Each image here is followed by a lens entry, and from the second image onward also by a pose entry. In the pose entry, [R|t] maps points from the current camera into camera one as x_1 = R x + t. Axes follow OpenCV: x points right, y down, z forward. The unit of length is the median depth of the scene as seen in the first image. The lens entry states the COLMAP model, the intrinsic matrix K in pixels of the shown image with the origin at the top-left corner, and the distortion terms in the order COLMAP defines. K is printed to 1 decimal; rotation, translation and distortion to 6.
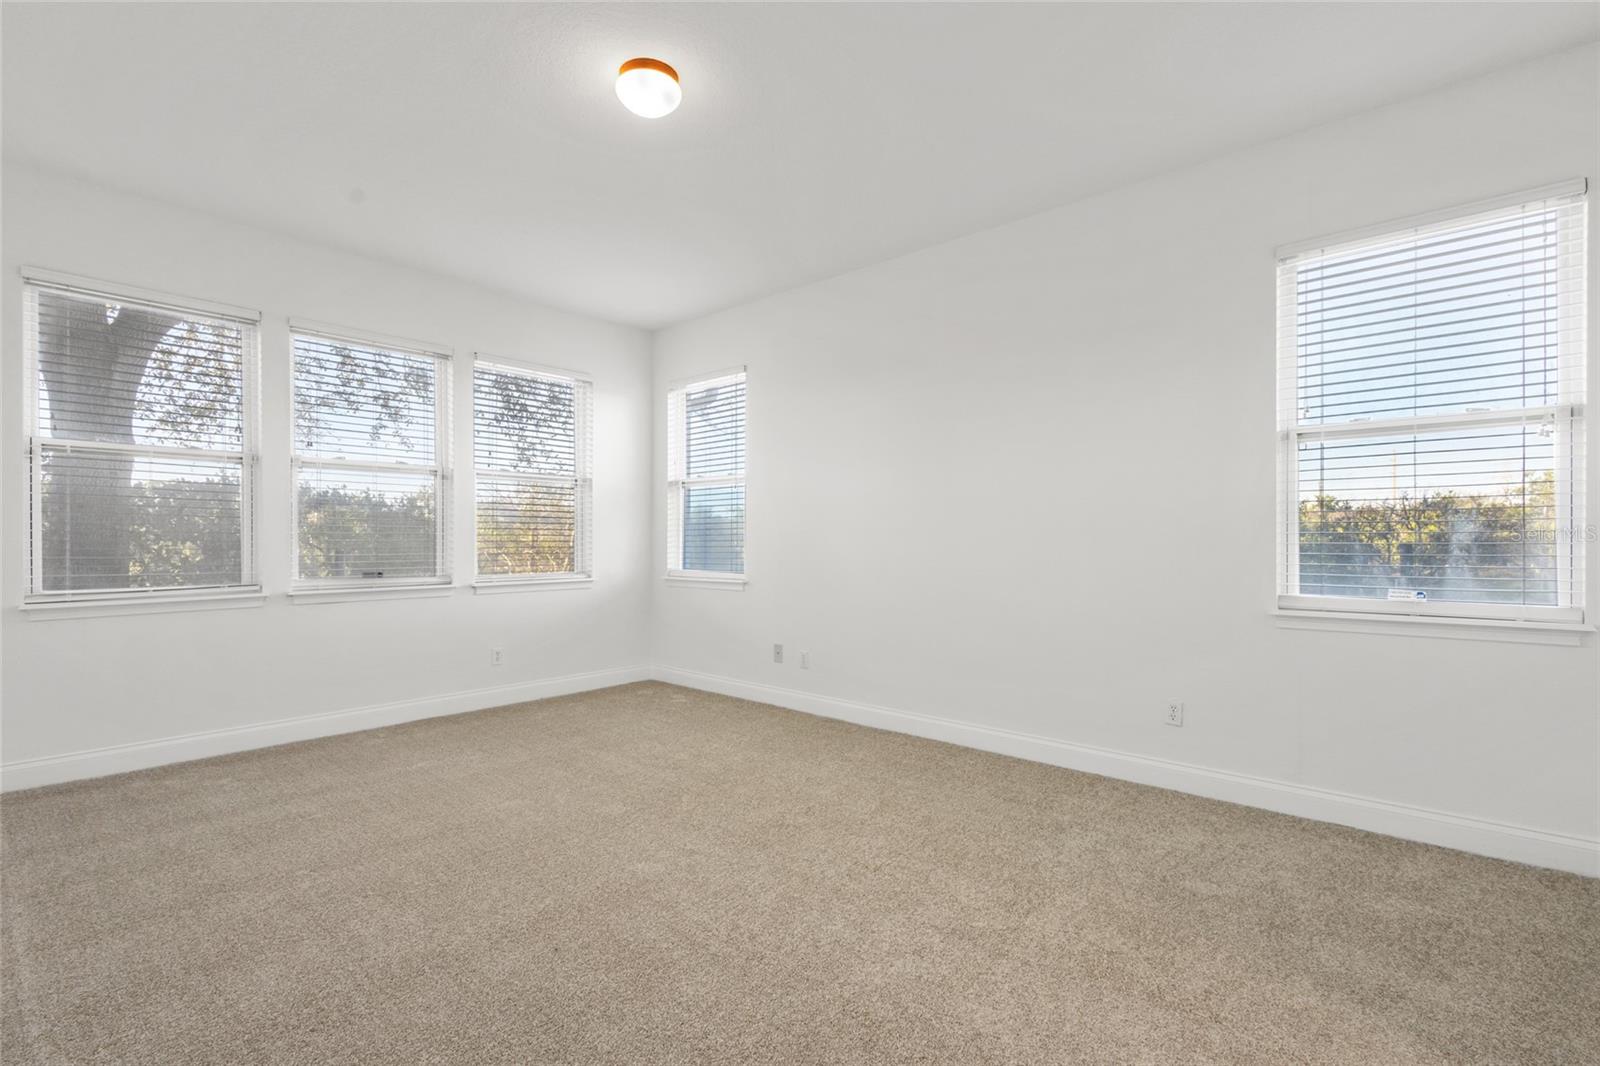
lens RADIAL K [[737.0, 0, 812.5], [0, 737.0, 531.1], [0, 0, 1]] dist [0.015164, -0.004101]
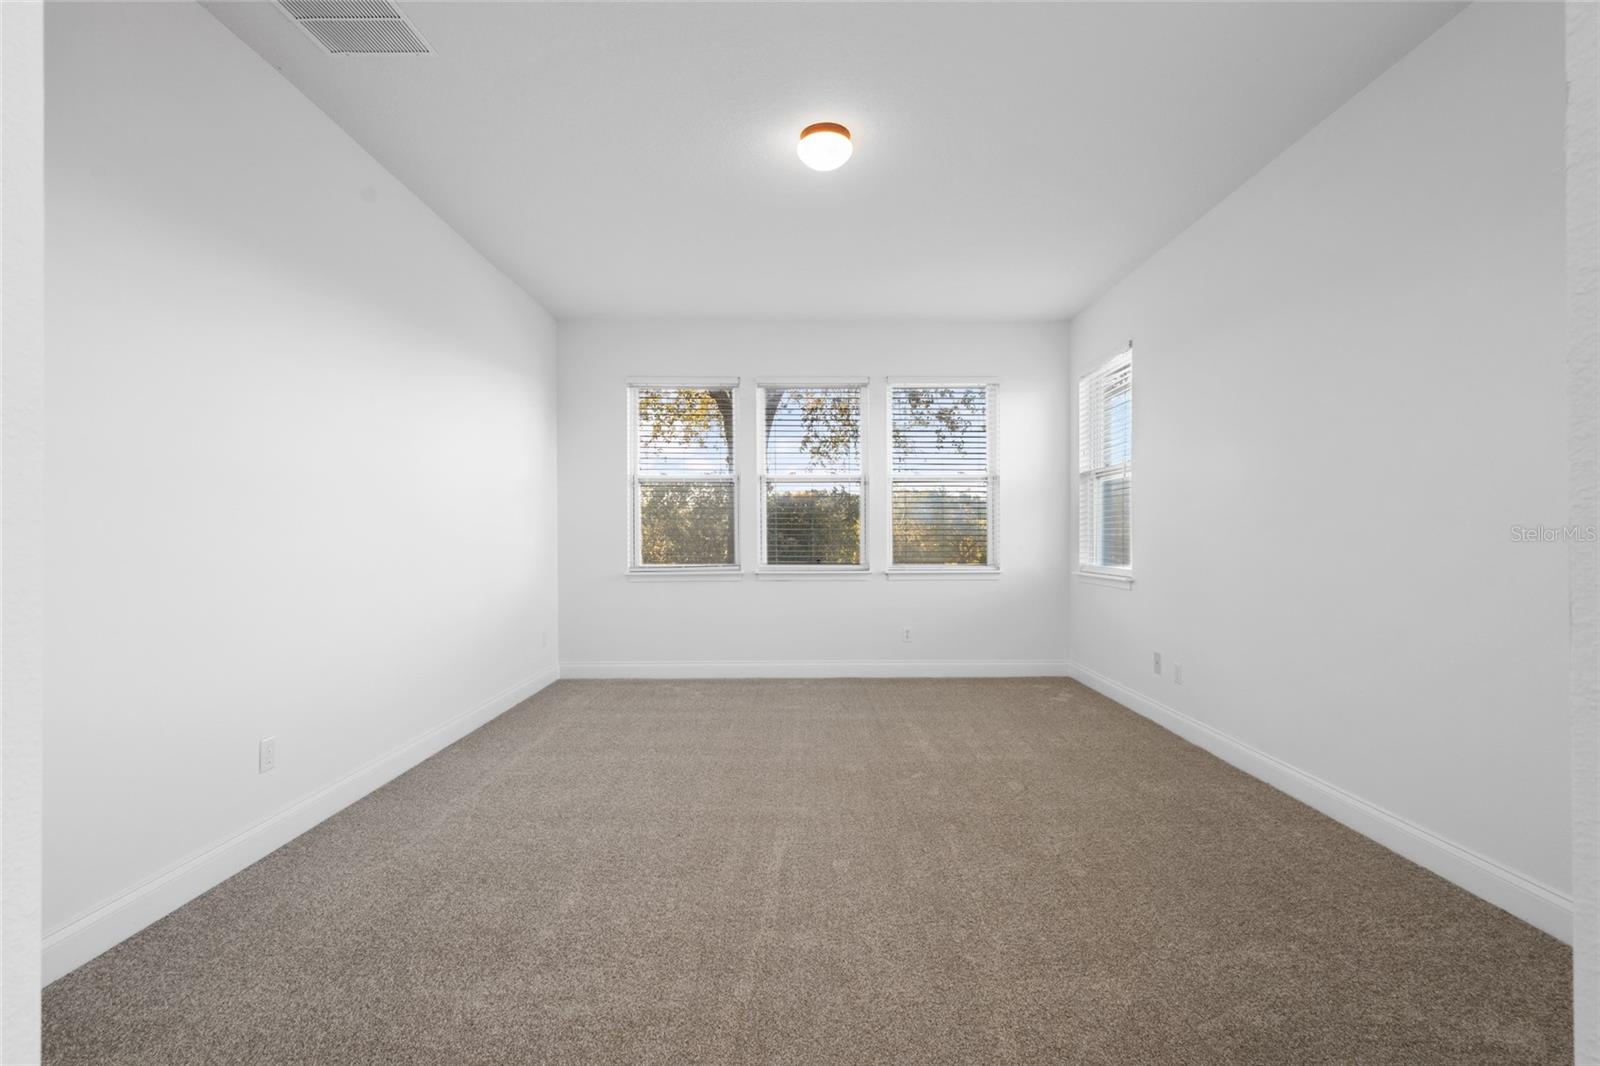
lens RADIAL K [[737.0, 0, 815.6], [0, 737.0, 532.8], [0, 0, 1]] dist [0.015164, -0.004101]
pose [[0.671324, -0.002600, -0.741159, 0.330255], [0.012063, 0.999900, 0.007419, -0.001157], [0.741066, -0.013921, 0.671288, 0.107777]]
